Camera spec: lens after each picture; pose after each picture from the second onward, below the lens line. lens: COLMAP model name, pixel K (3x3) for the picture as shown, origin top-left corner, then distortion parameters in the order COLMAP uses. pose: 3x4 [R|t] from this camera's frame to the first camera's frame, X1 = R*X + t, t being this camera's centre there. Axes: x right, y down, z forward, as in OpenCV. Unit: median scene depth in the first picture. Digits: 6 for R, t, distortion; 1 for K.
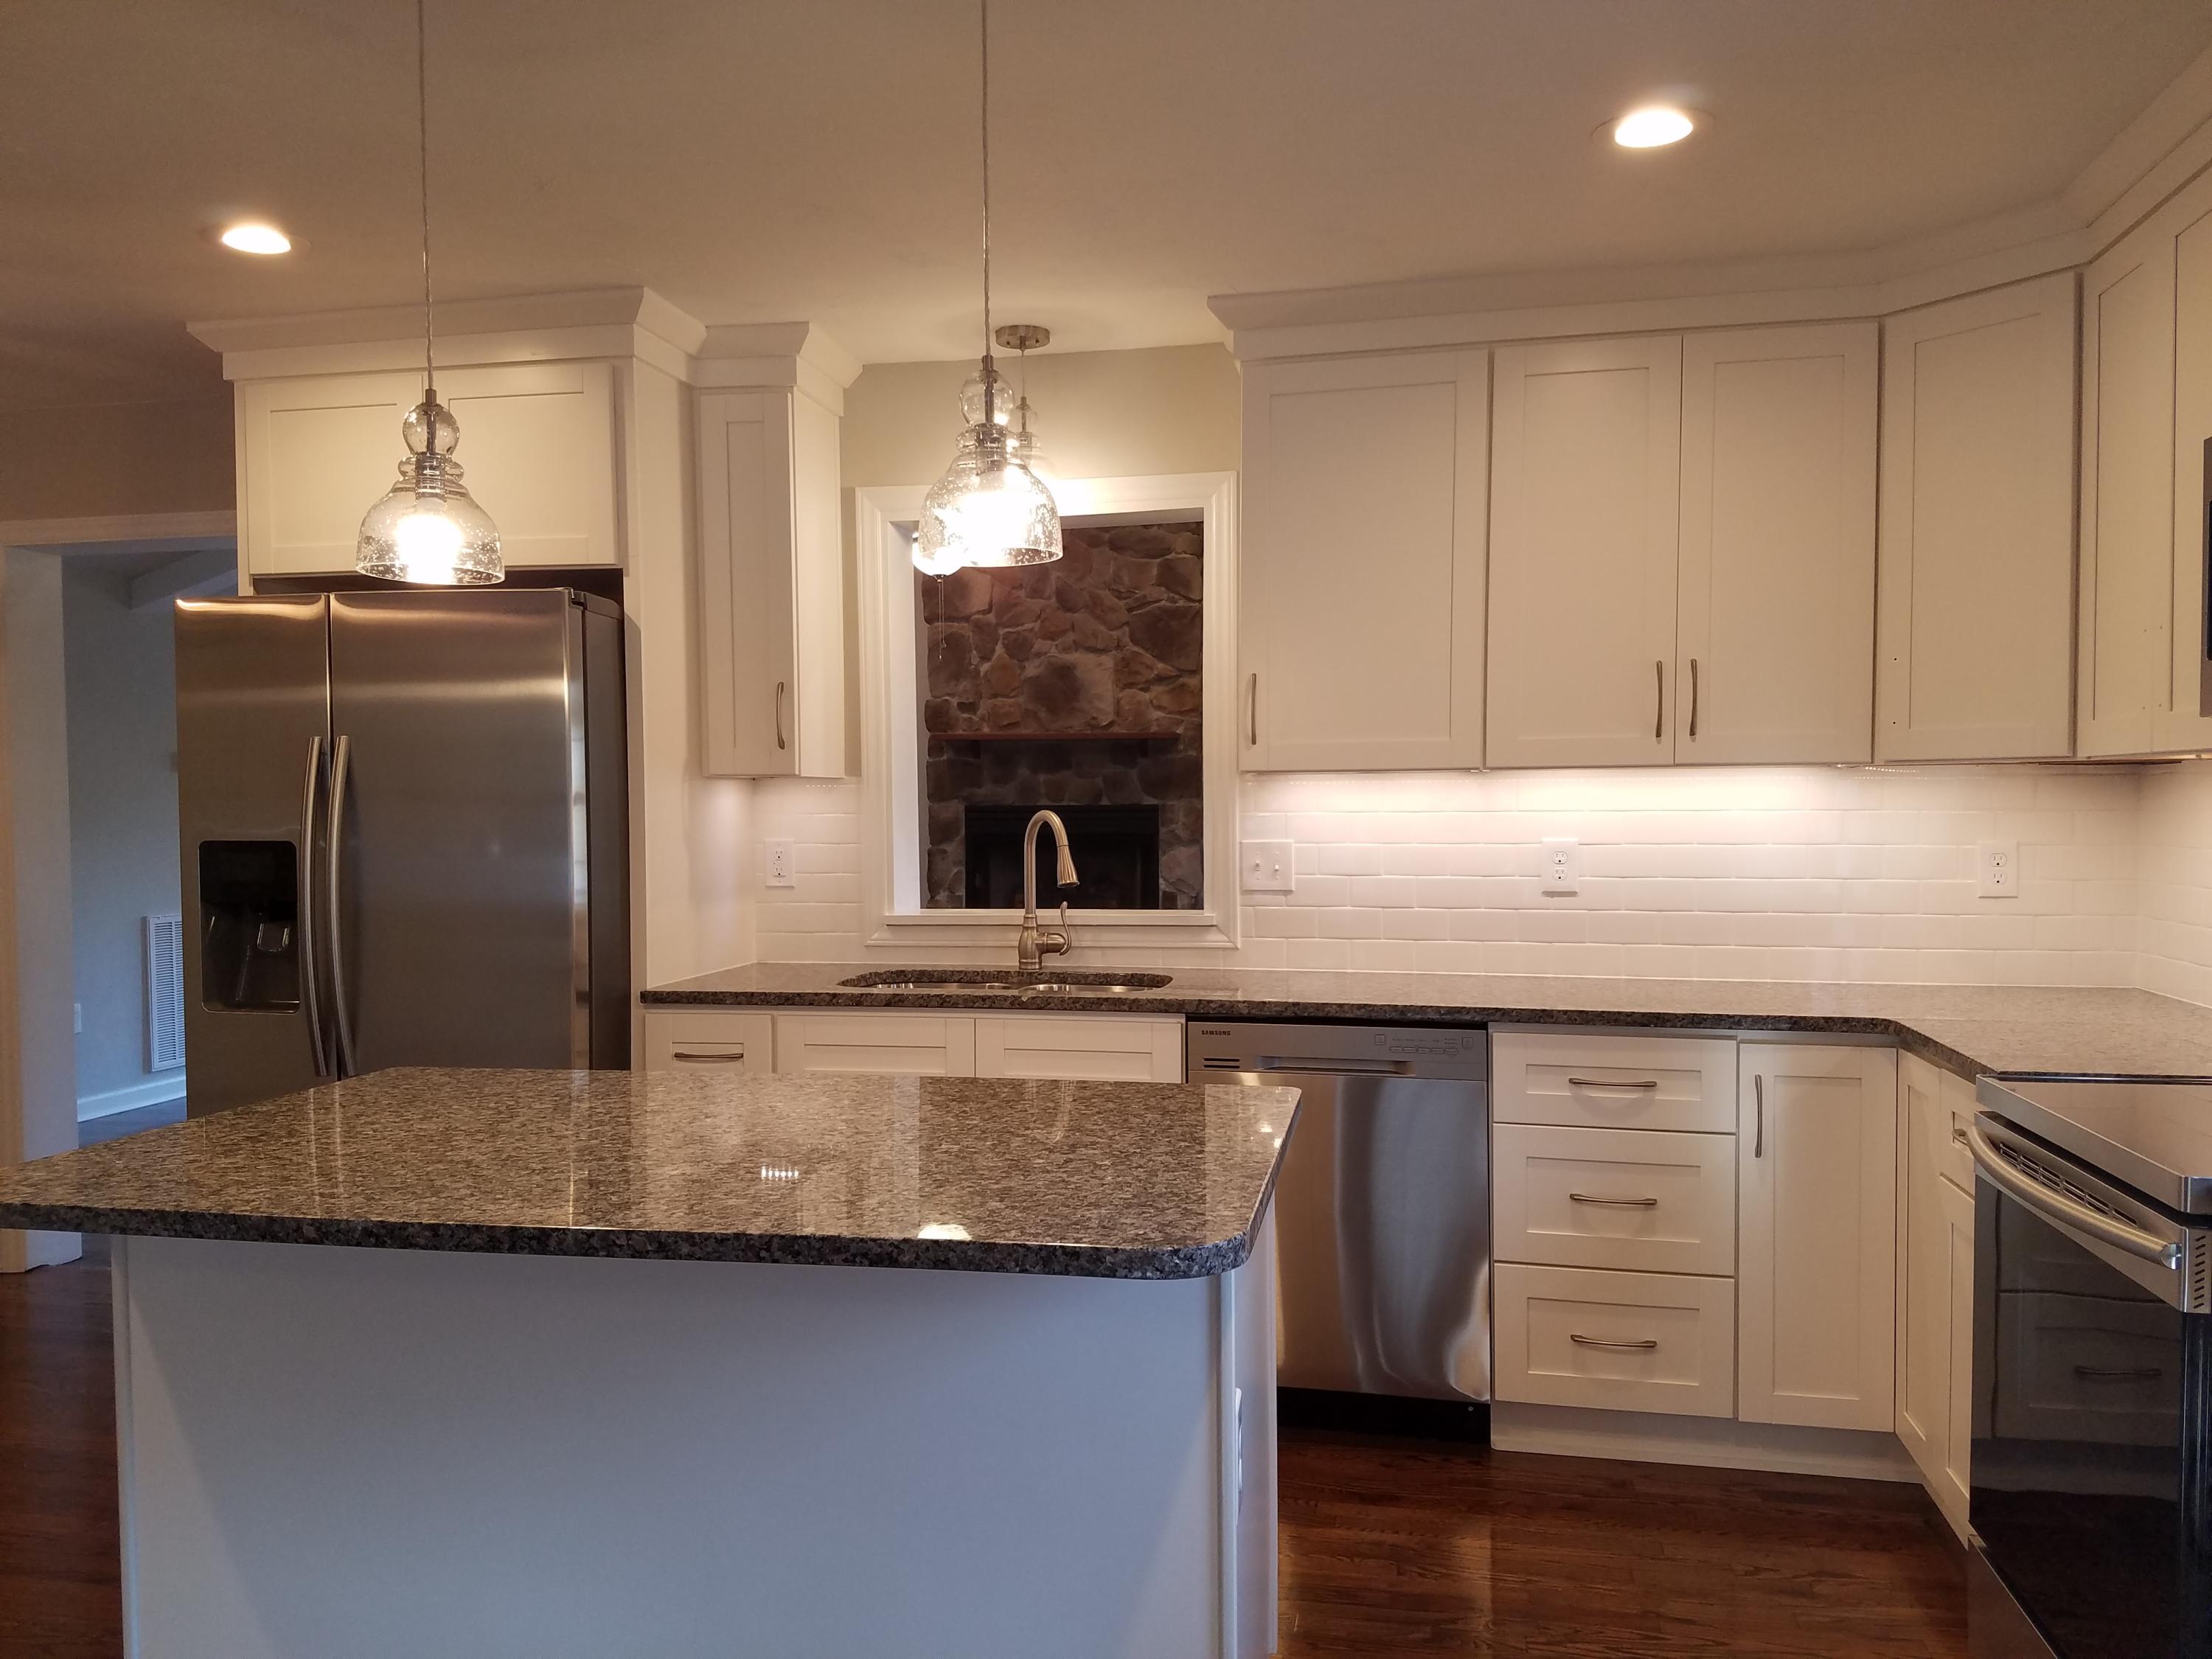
lens RADIAL K [[1690.5, 0, 1087.4], [0, 1690.5, 869.9], [0, 0, 1]] dist [0.265141, -0.512044]
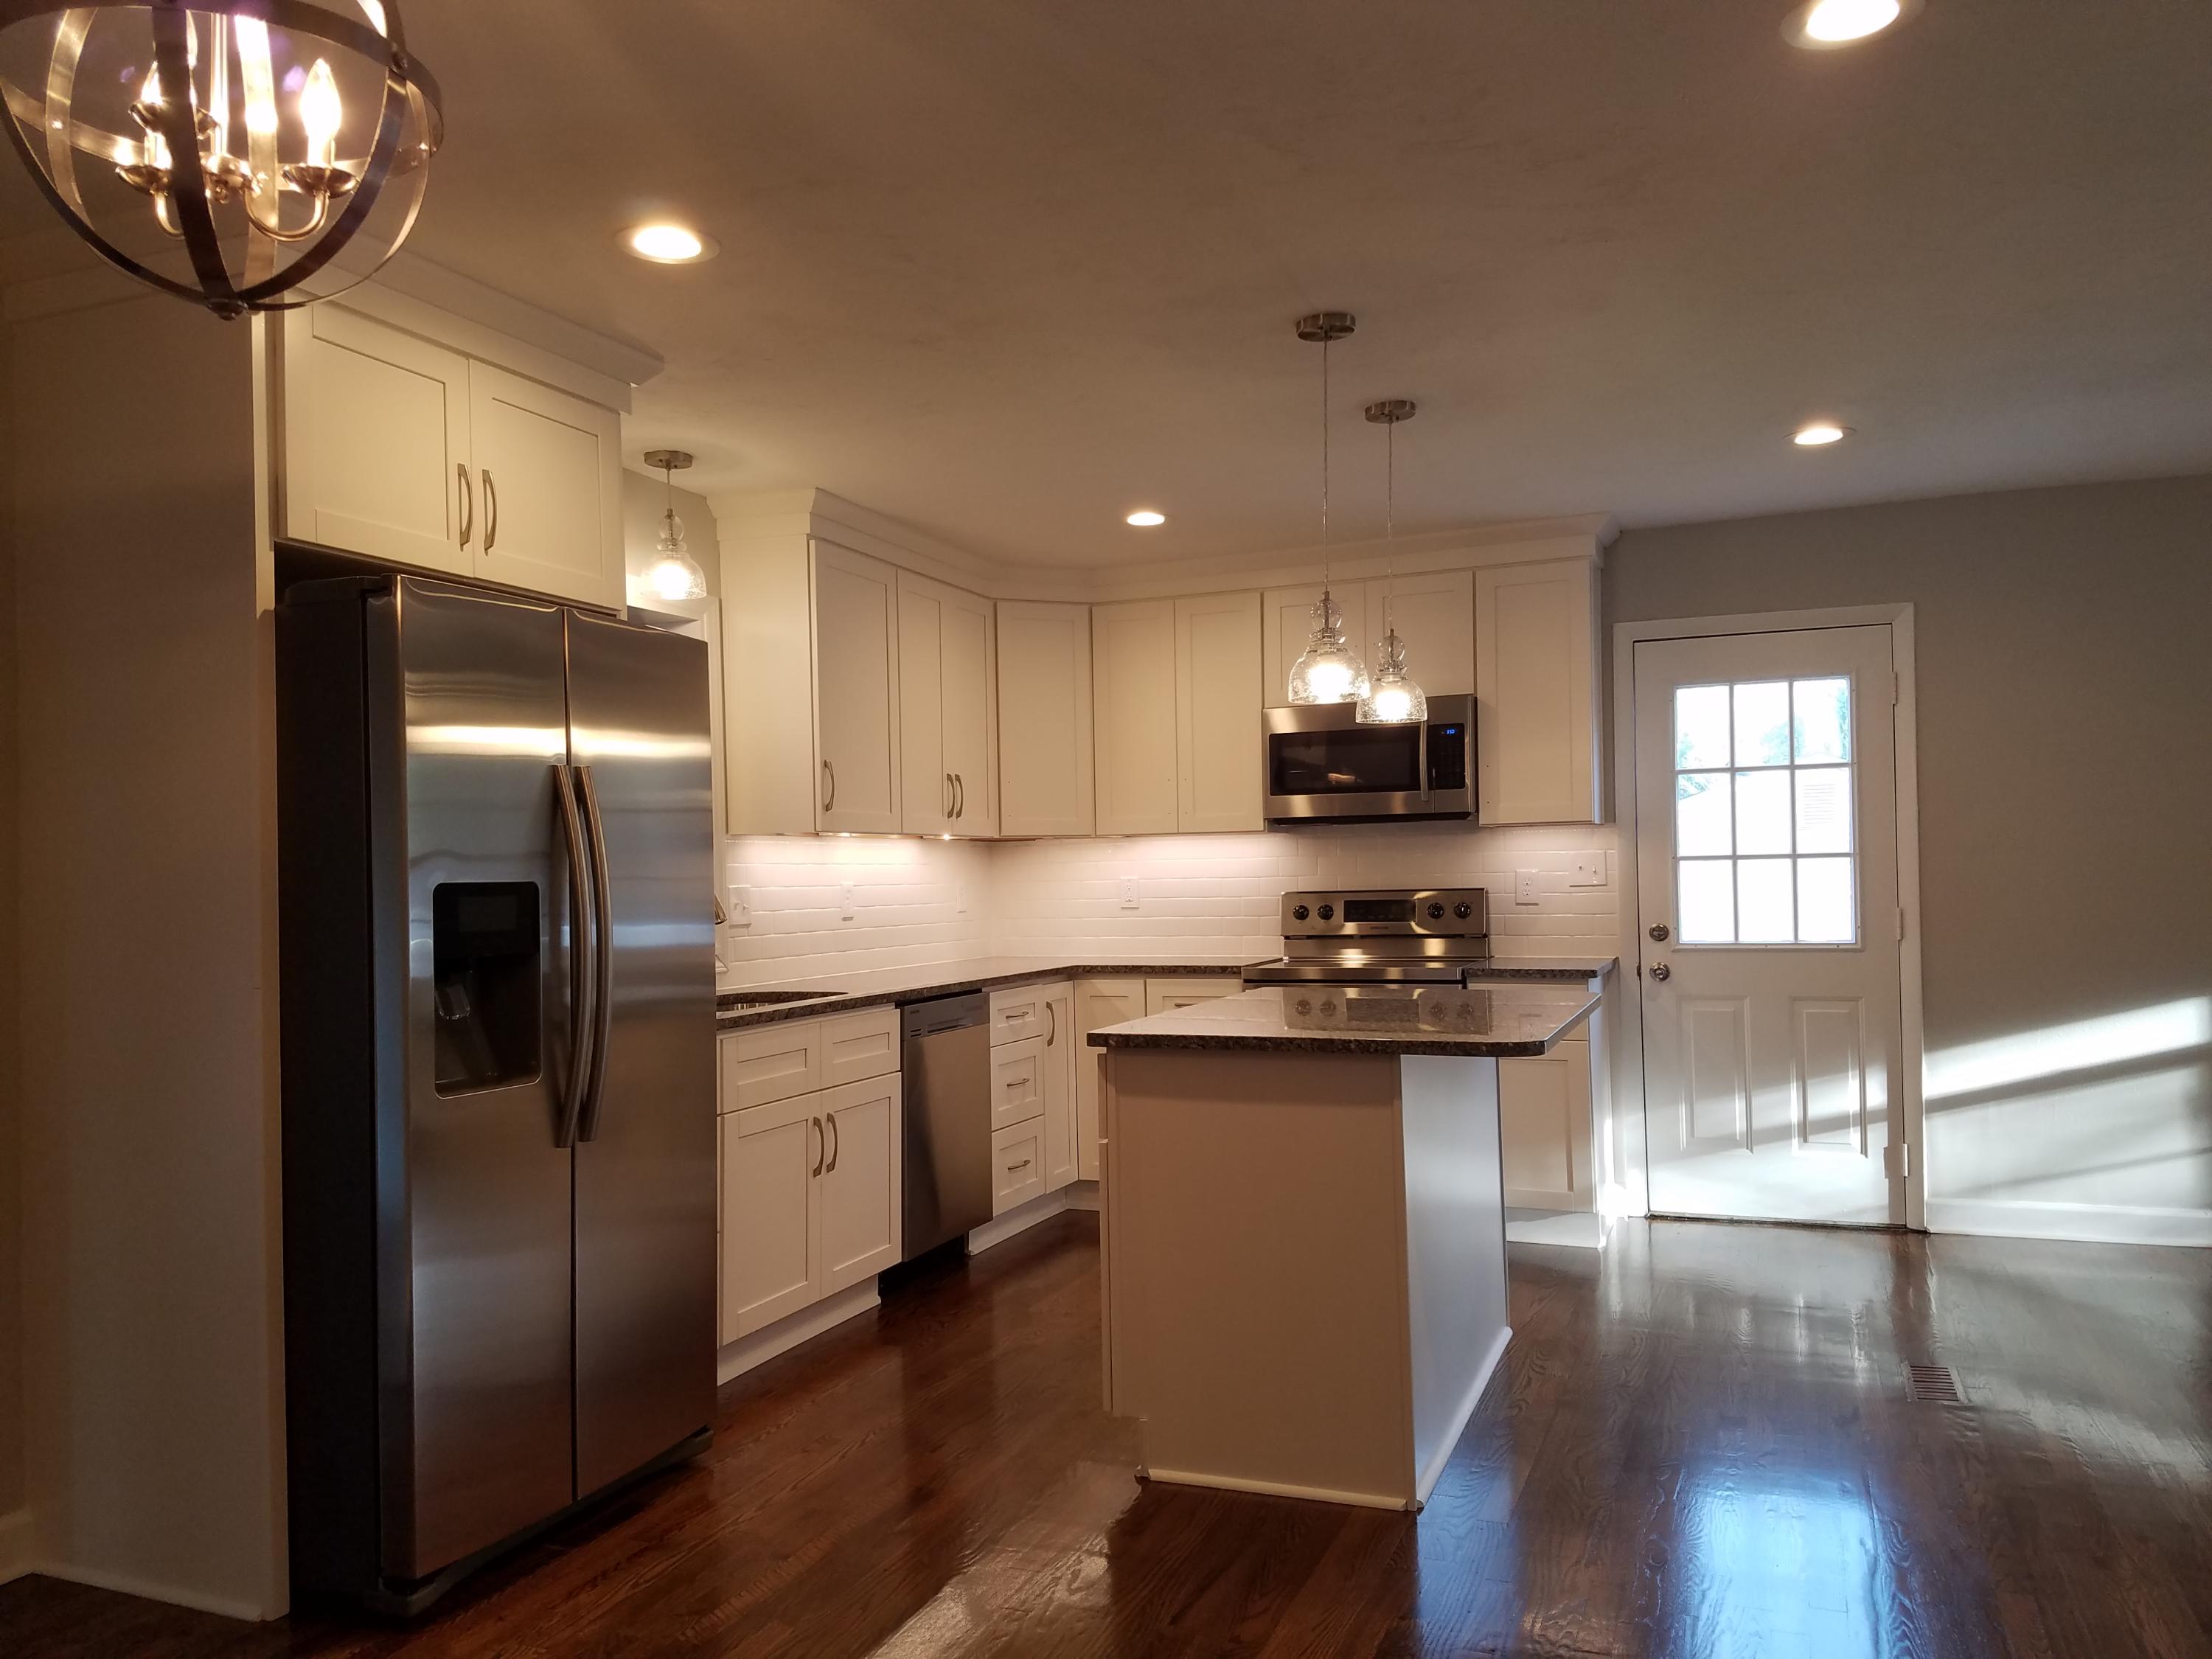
lens RADIAL K [[1690.5, 0, 1087.4], [0, 1690.5, 869.9], [0, 0, 1]] dist [0.265141, -0.512044]
pose [[0.172394, 0.003498, 0.985022, -1.143396], [0.057049, 0.998280, -0.013529, 0.003303], [-0.983375, 0.058527, 0.171898, 0.526121]]
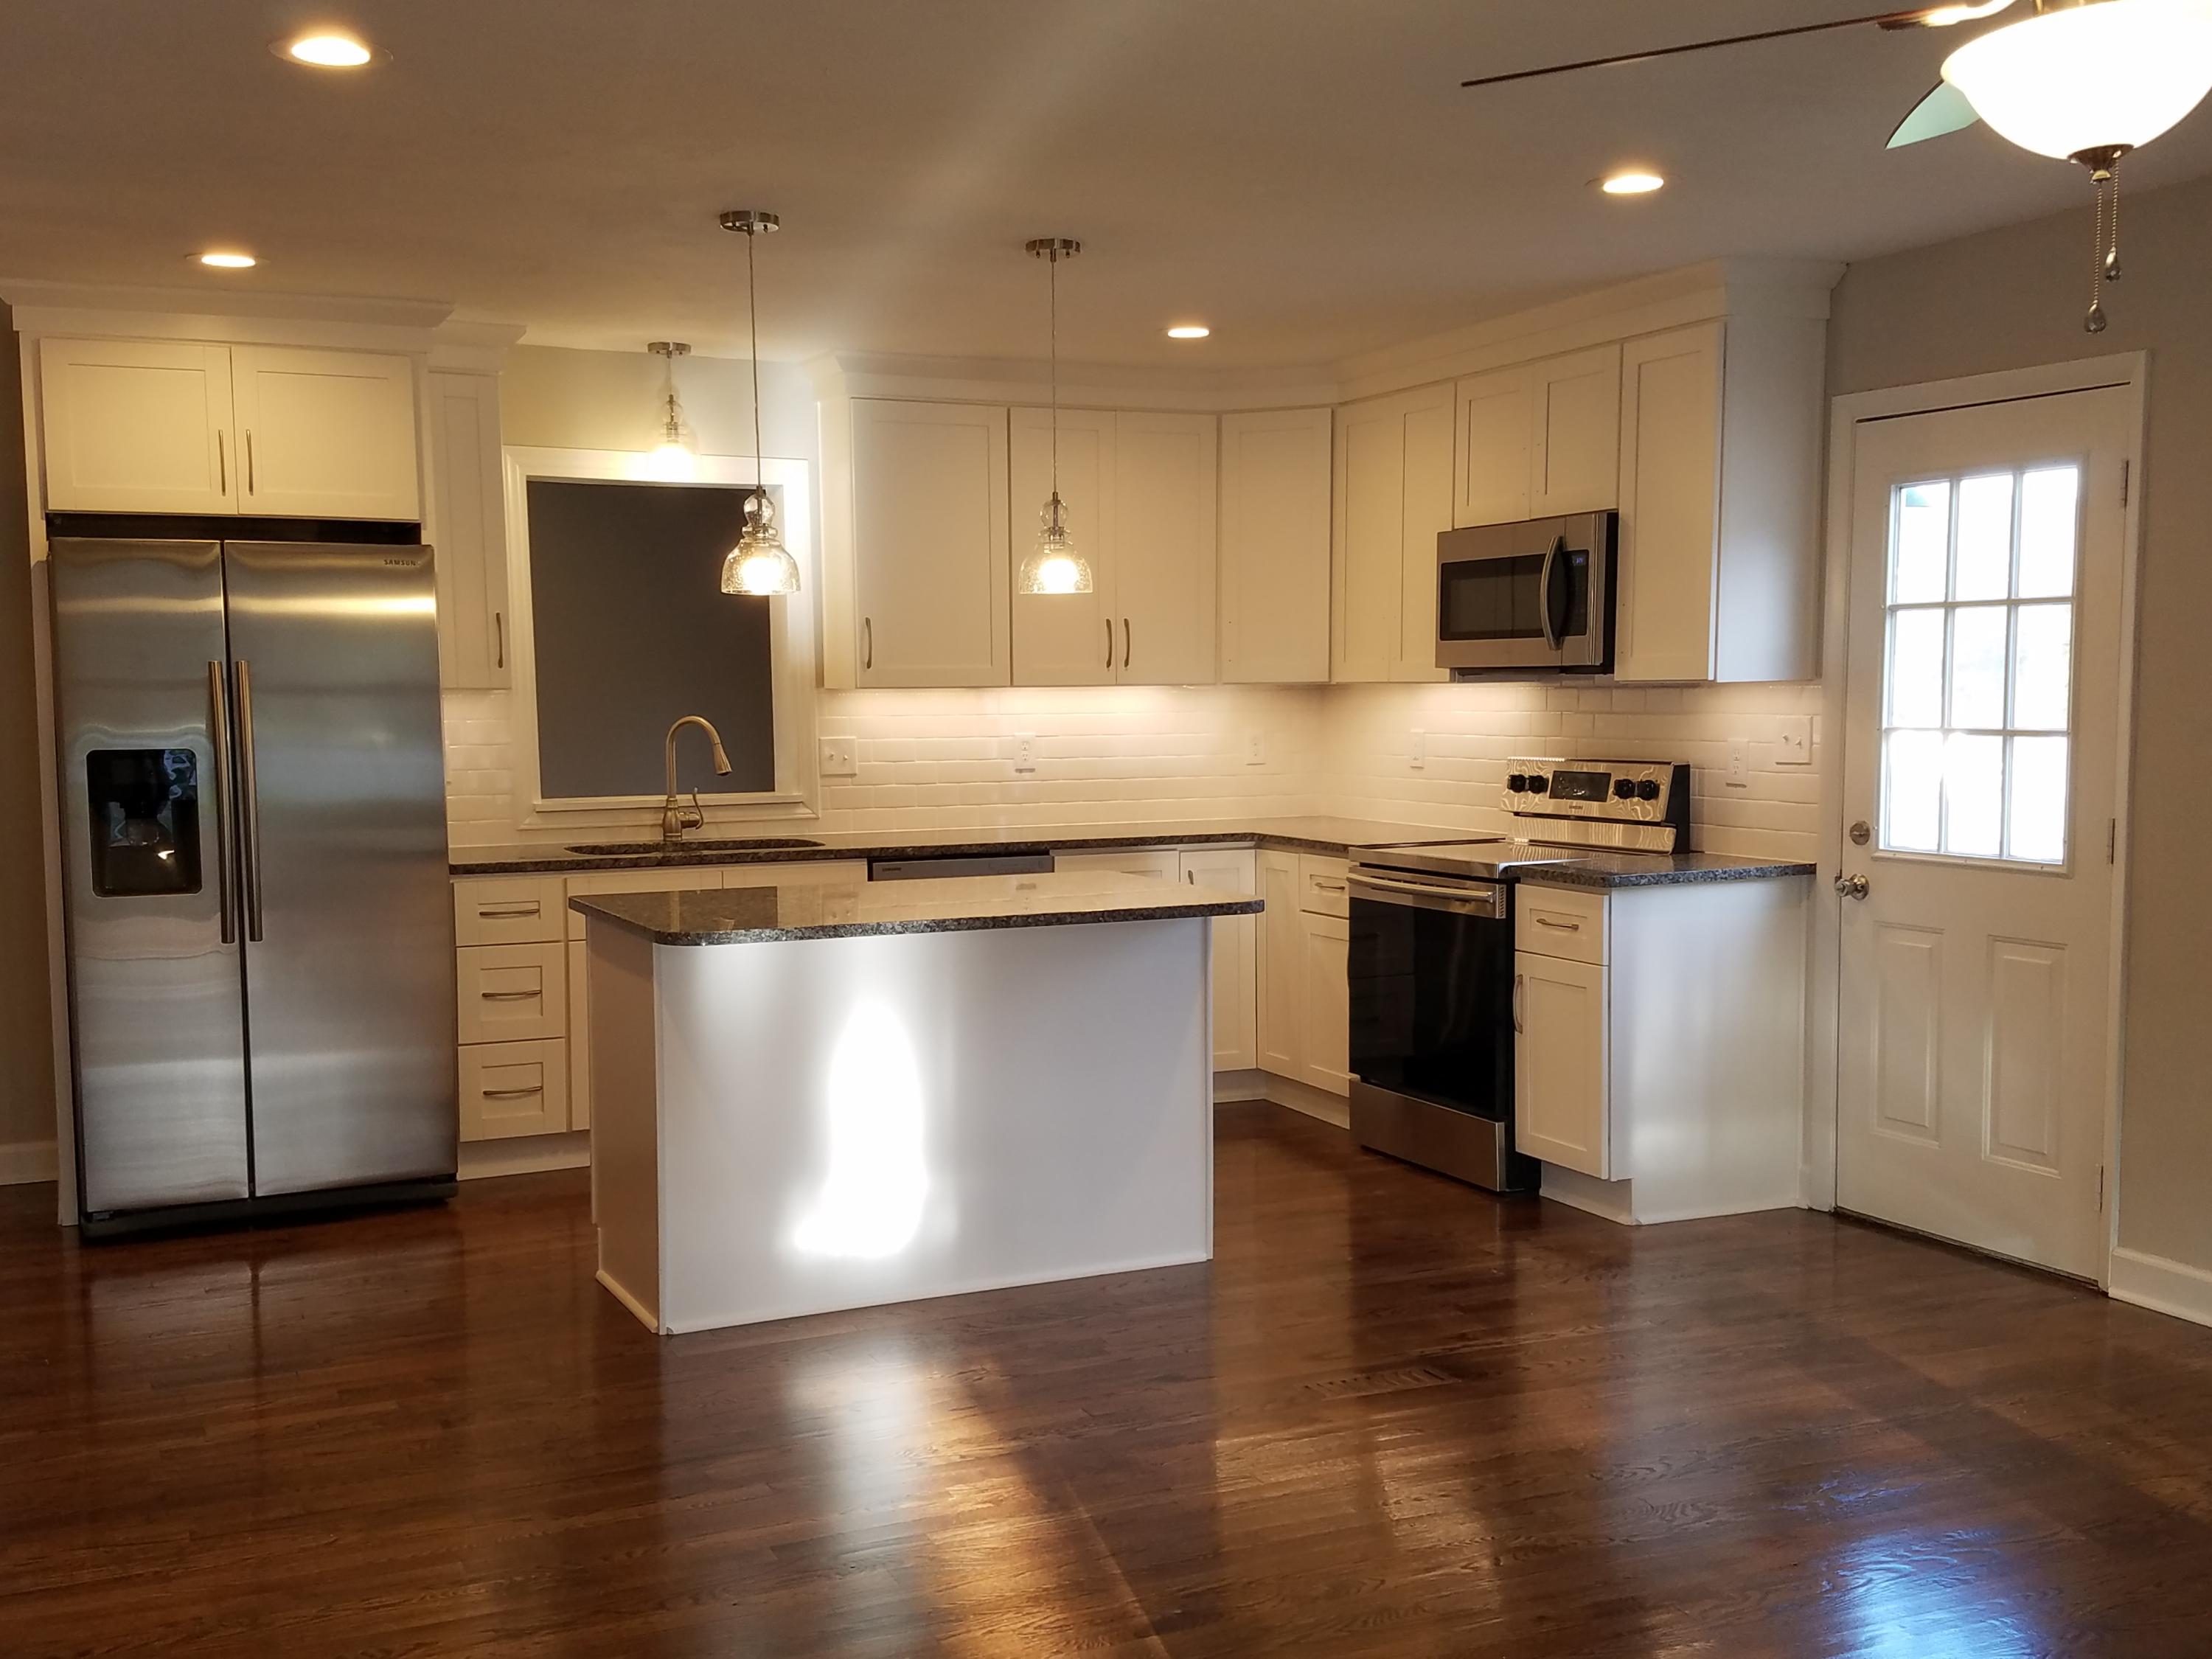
lens RADIAL K [[2265.9, 0, 1080.0], [0, 2265.9, 893.3], [0, 0, 1]] dist [0.337701, -0.728454]
pose [[0.808524, -0.059875, 0.585409, -0.824672], [0.028553, 0.997630, 0.062602, -0.001512], [-0.587770, -0.033900, 0.808317, -0.600165]]
